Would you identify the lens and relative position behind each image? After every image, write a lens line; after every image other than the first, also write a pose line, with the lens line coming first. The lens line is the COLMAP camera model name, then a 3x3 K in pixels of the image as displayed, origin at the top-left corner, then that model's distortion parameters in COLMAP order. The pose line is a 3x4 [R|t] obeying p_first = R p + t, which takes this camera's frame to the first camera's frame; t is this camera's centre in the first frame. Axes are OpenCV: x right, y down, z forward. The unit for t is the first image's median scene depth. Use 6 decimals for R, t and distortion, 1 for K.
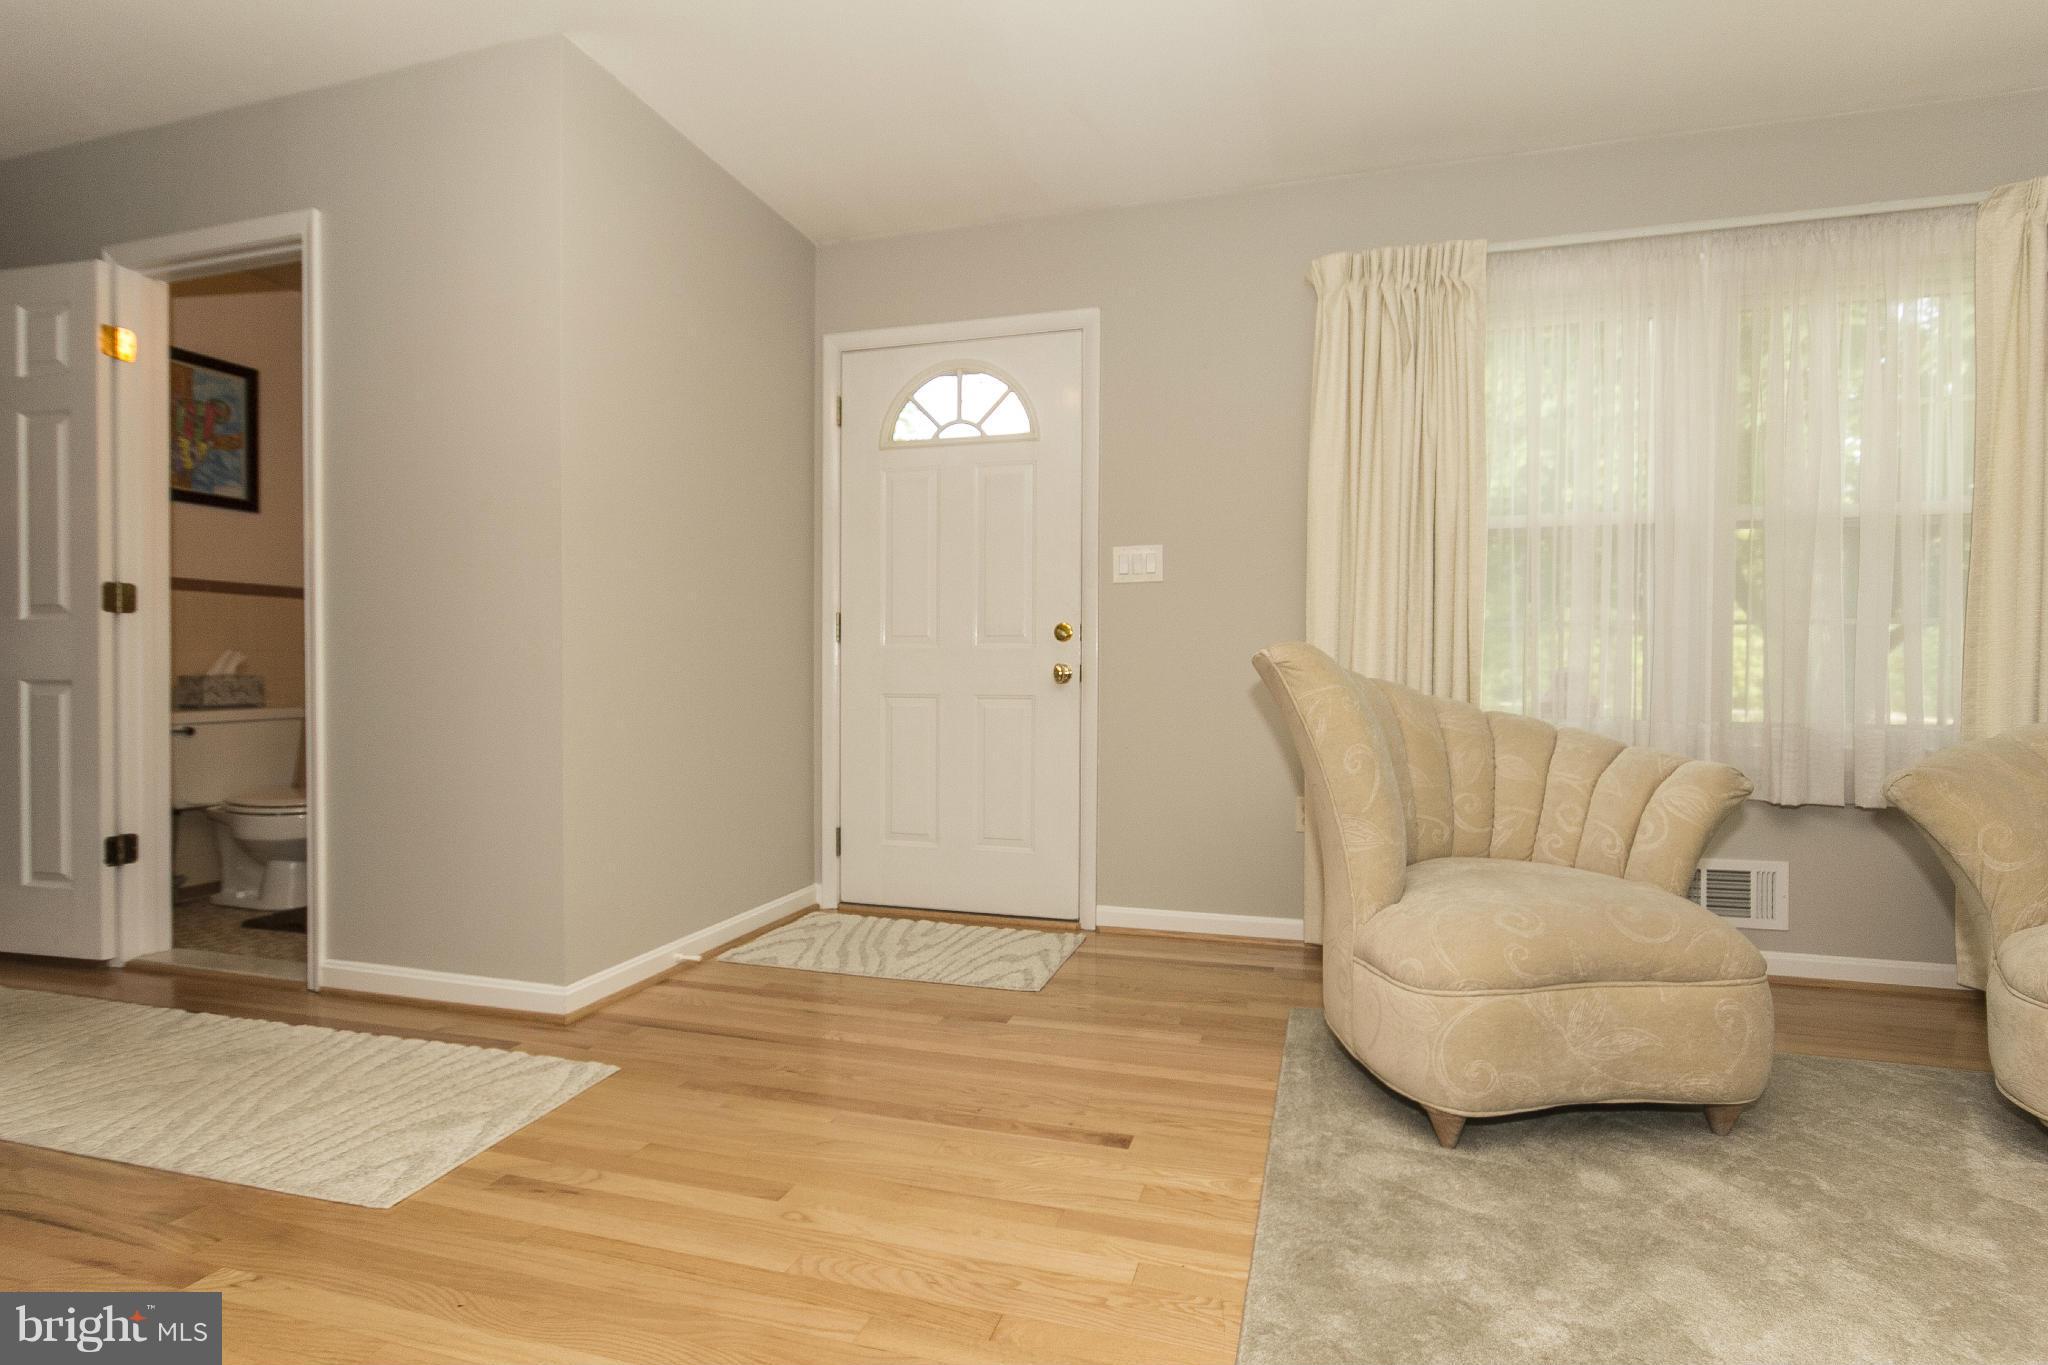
lens RADIAL K [[1027.0, 0, 1026.7], [0, 1027.0, 690.7], [0, 0, 1]] dist [-0.009650, -0.000181]
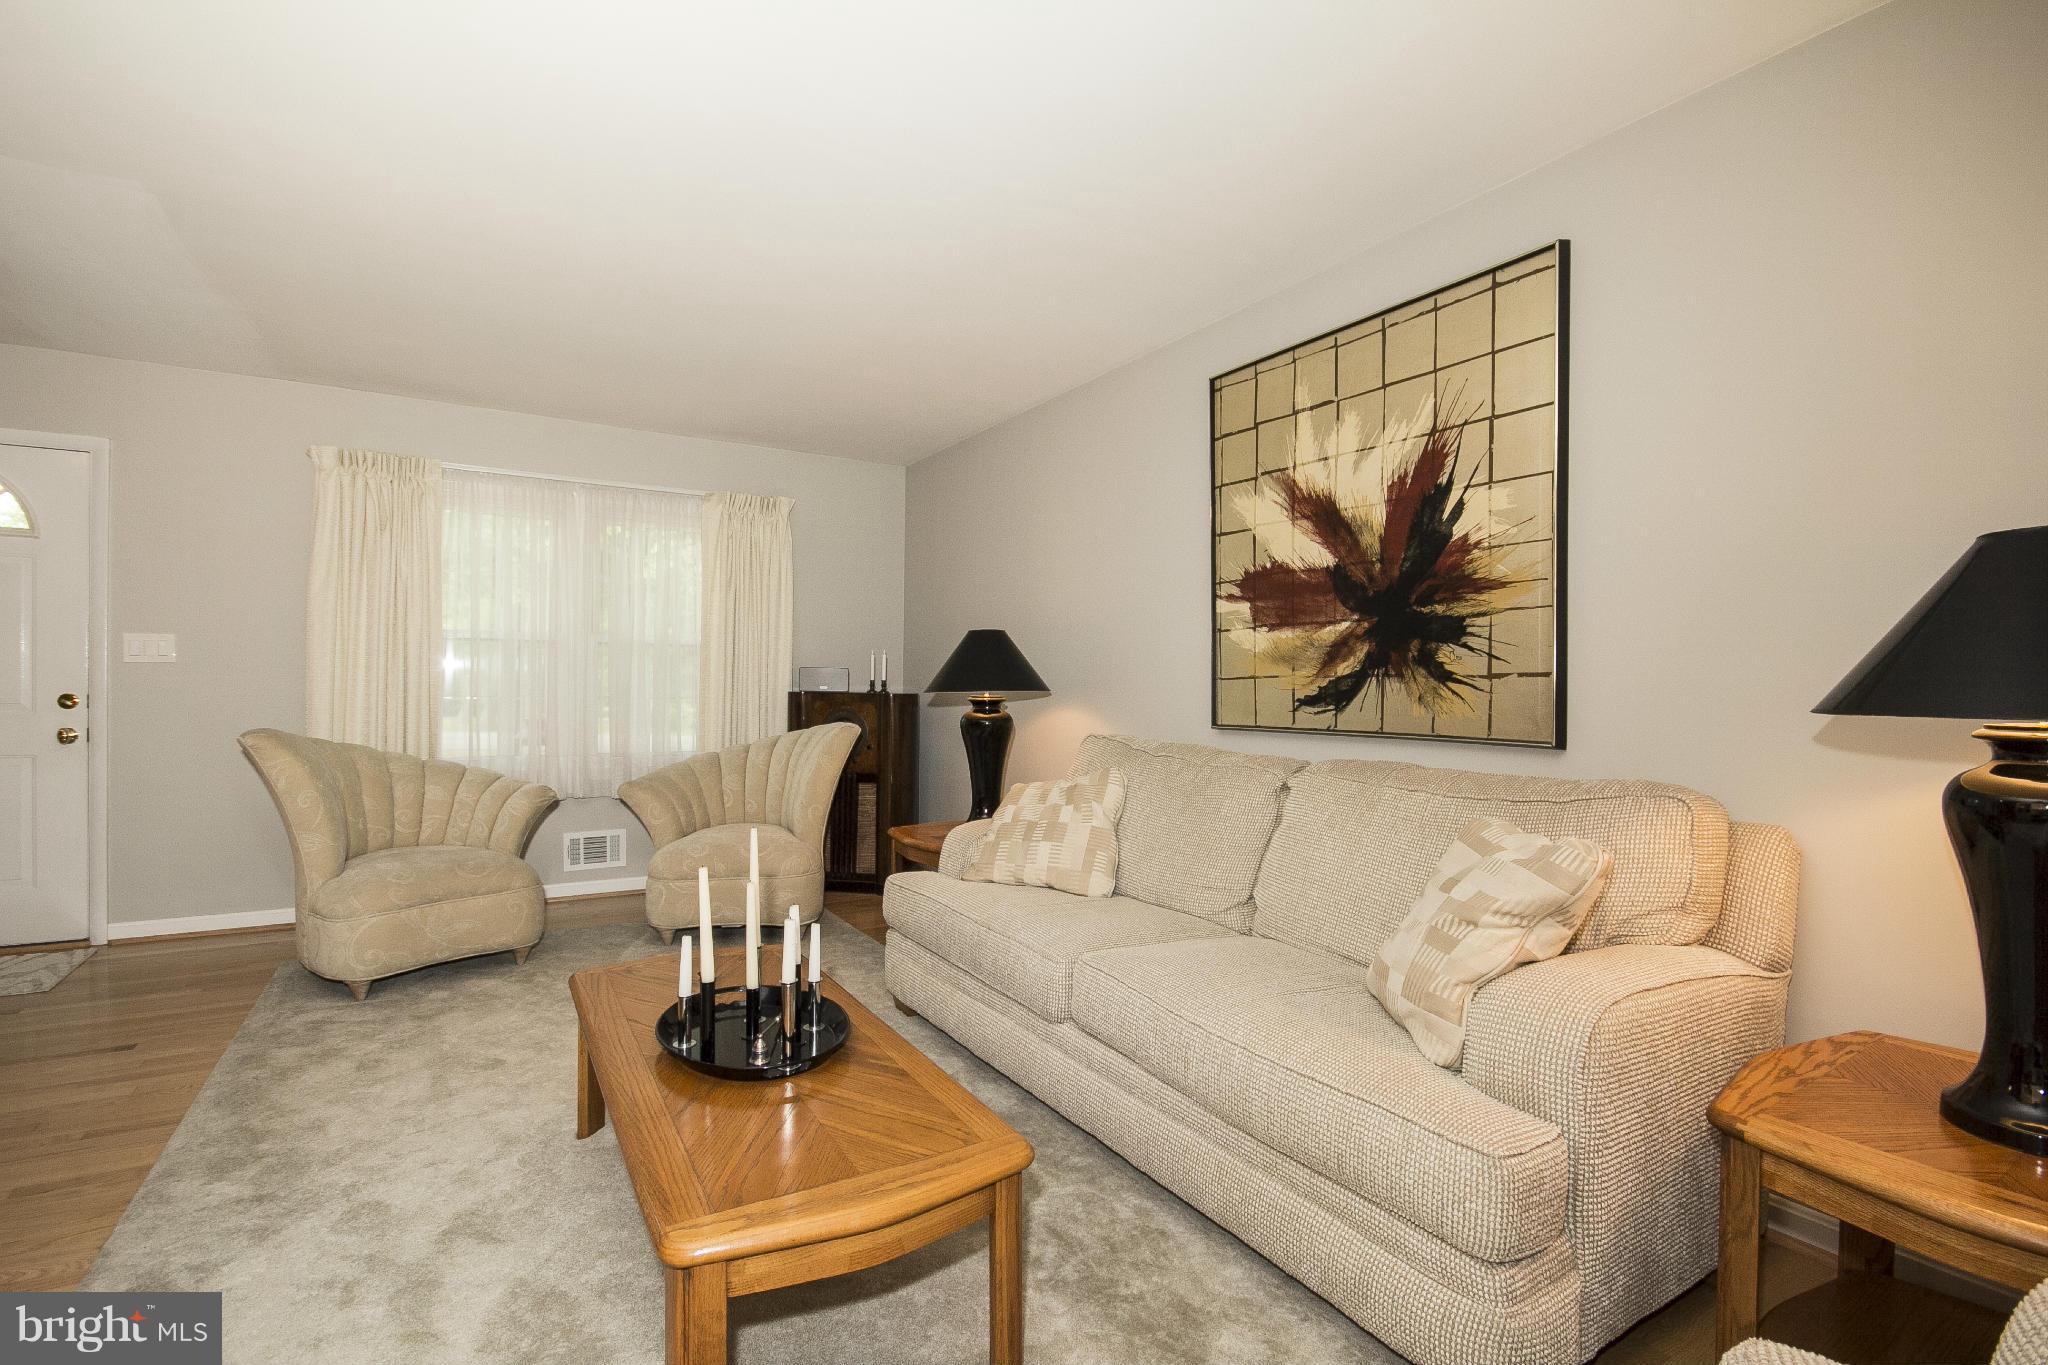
lens RADIAL K [[950.0, 0, 1026.6], [0, 950.0, 687.0], [0, 0, 1]] dist [-0.010080, -0.000984]
pose [[0.668848, -0.003926, 0.743389, -0.047048], [0.011684, 0.999918, -0.005232, -0.087184], [-0.743307, 0.012185, 0.668839, -0.848750]]
